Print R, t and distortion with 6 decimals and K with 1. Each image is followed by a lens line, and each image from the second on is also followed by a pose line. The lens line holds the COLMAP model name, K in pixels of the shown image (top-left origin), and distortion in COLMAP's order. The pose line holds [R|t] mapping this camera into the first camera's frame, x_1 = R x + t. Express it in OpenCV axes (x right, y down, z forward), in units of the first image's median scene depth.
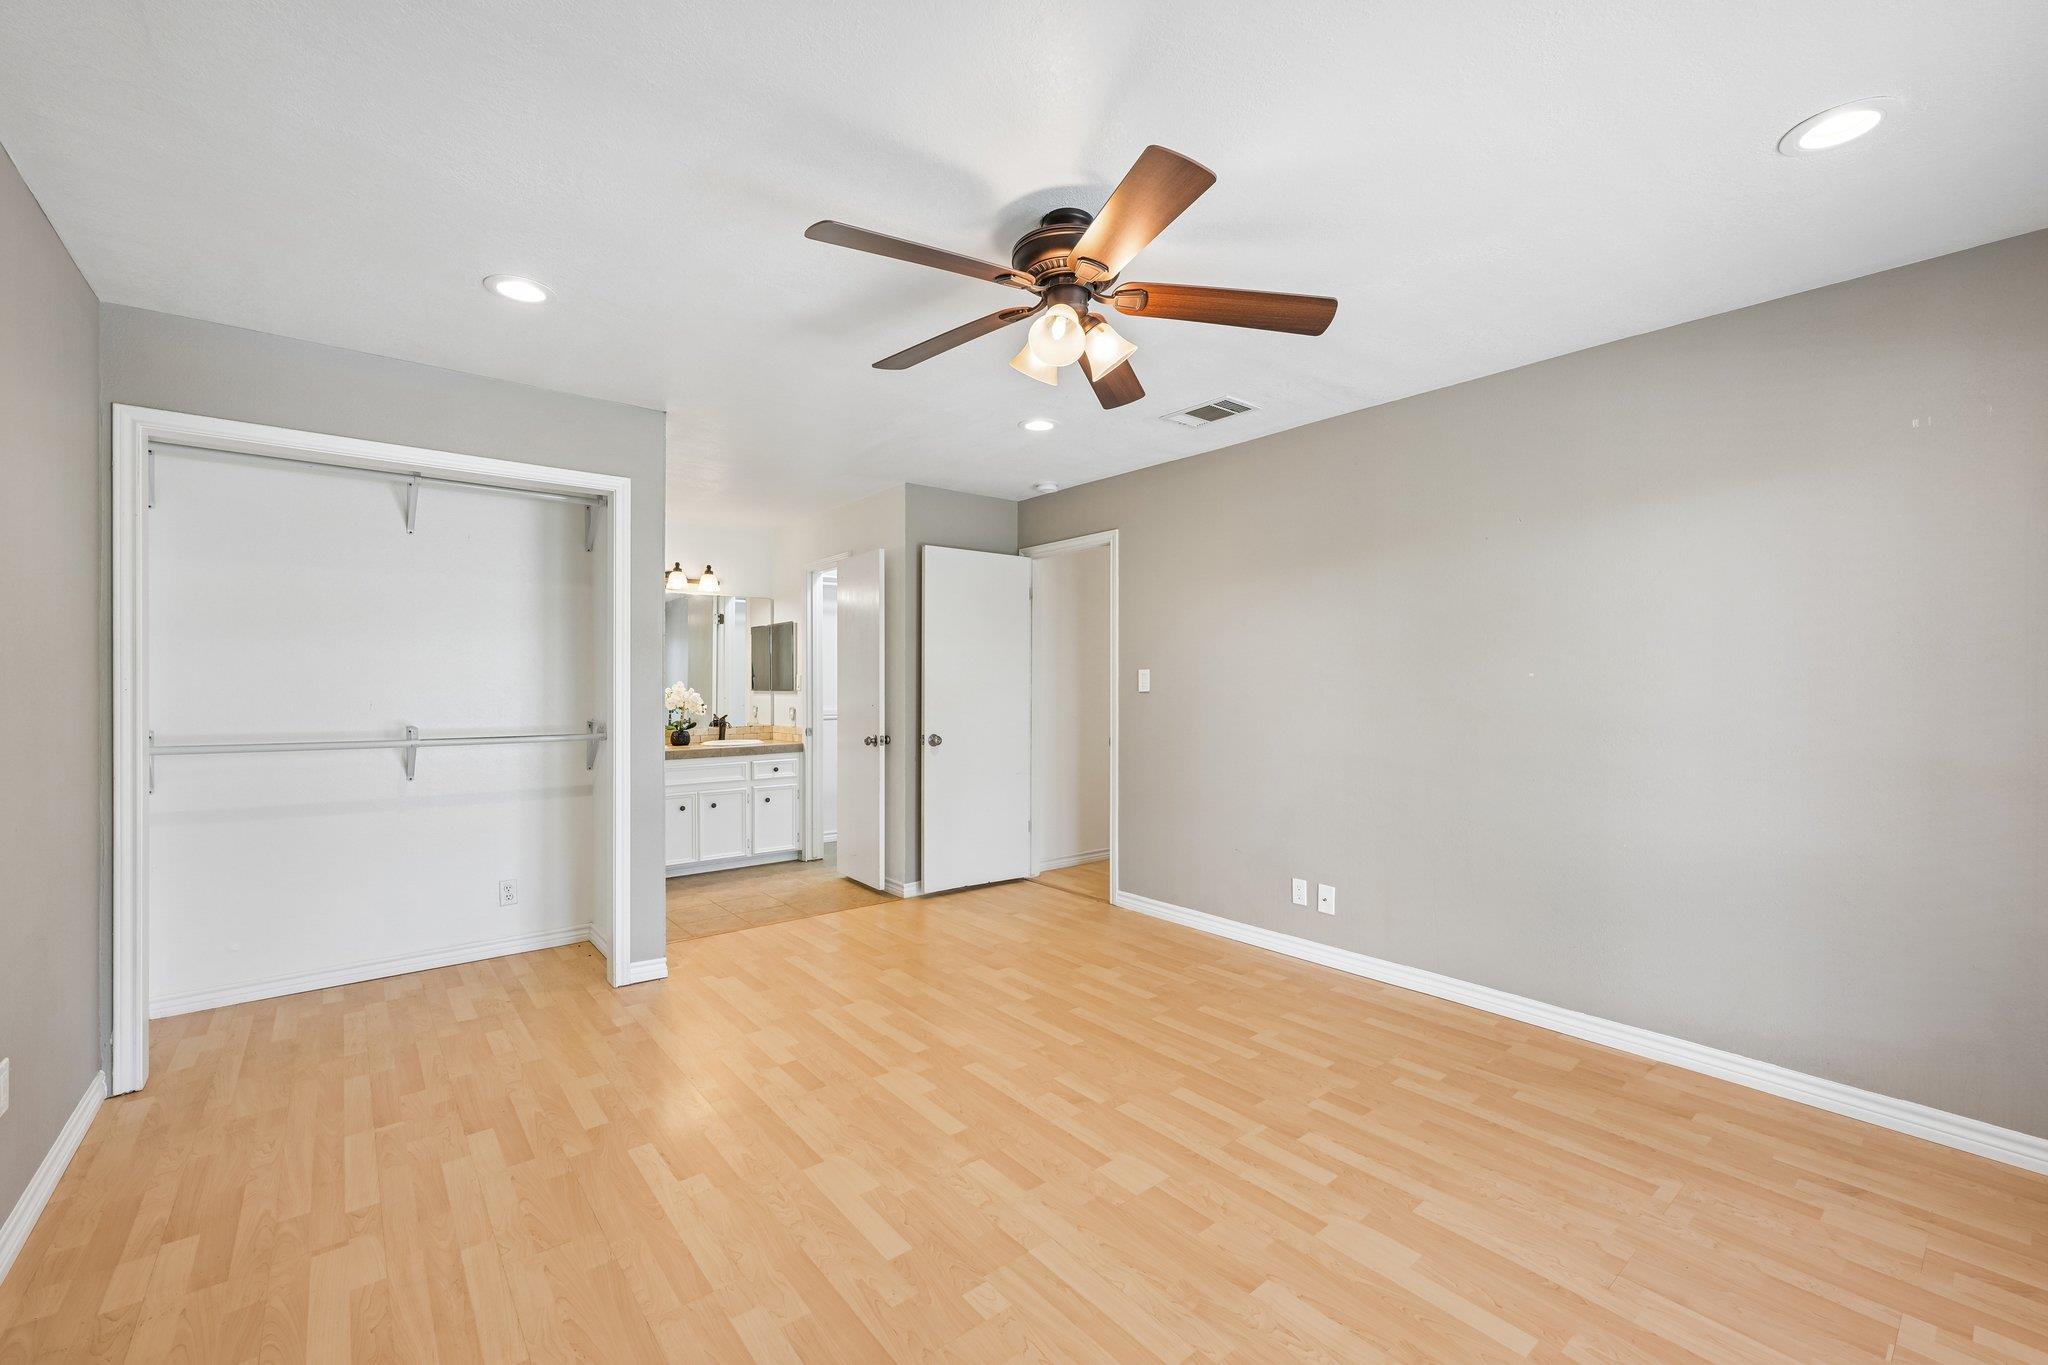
lens RADIAL K [[842.5, 0, 1024.0], [0, 842.5, 682.5], [0, 0, 1]] dist [-0.000792, -0.000212]
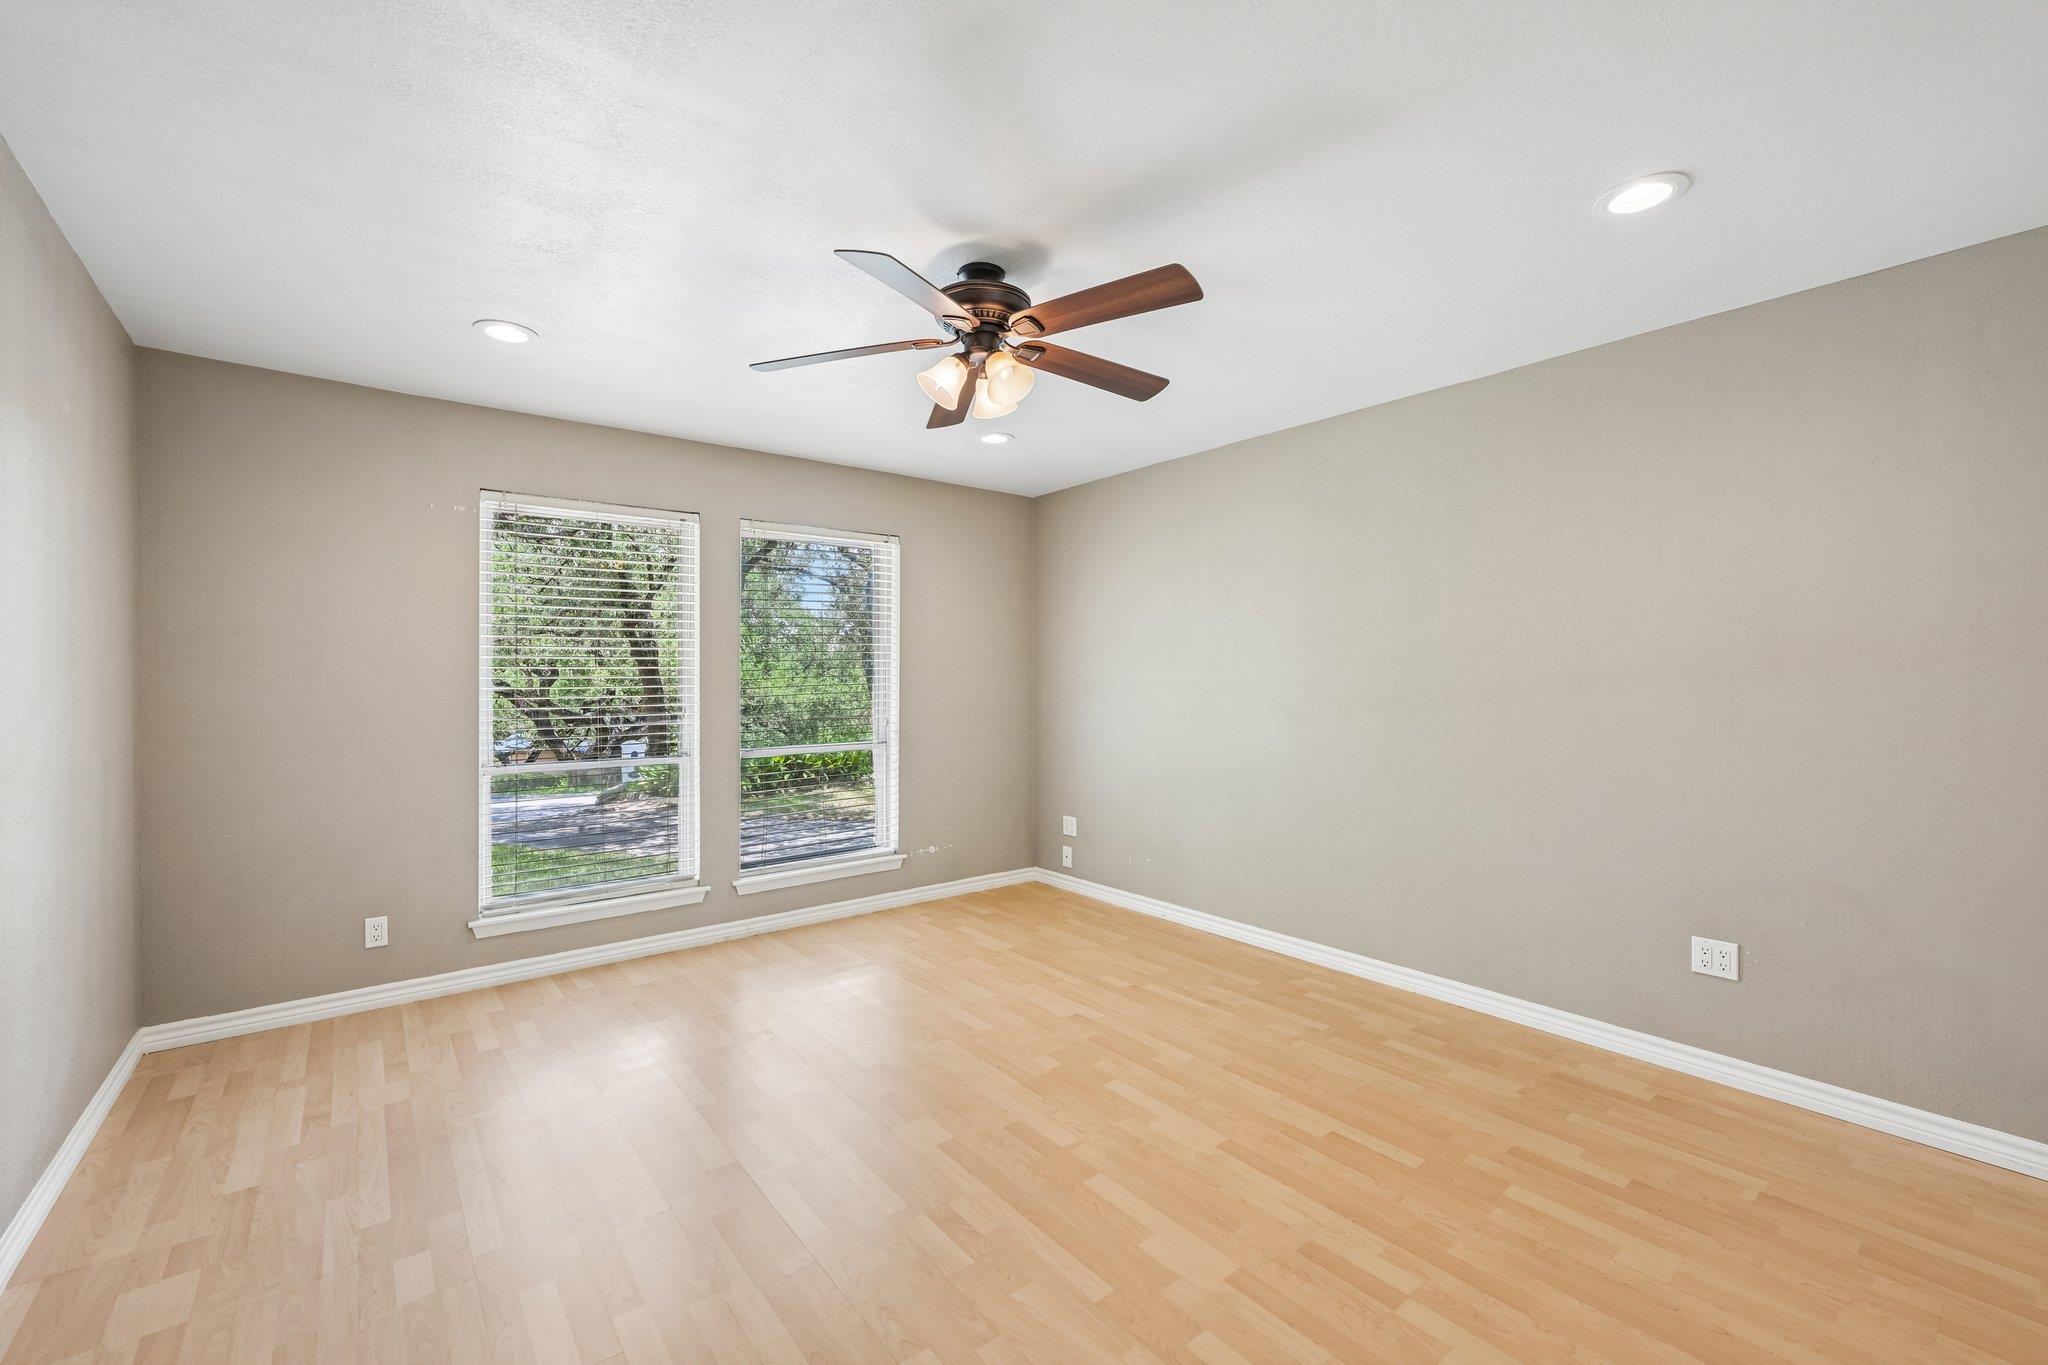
lens RADIAL K [[842.5, 0, 1024.0], [0, 842.5, 682.5], [0, 0, 1]] dist [-0.000792, -0.000212]
pose [[-0.999880, 0.002644, 0.015259, -0.020319], [0.002659, 0.999996, 0.000966, -0.002115], [-0.015257, 0.001007, -0.999883, 2.033465]]
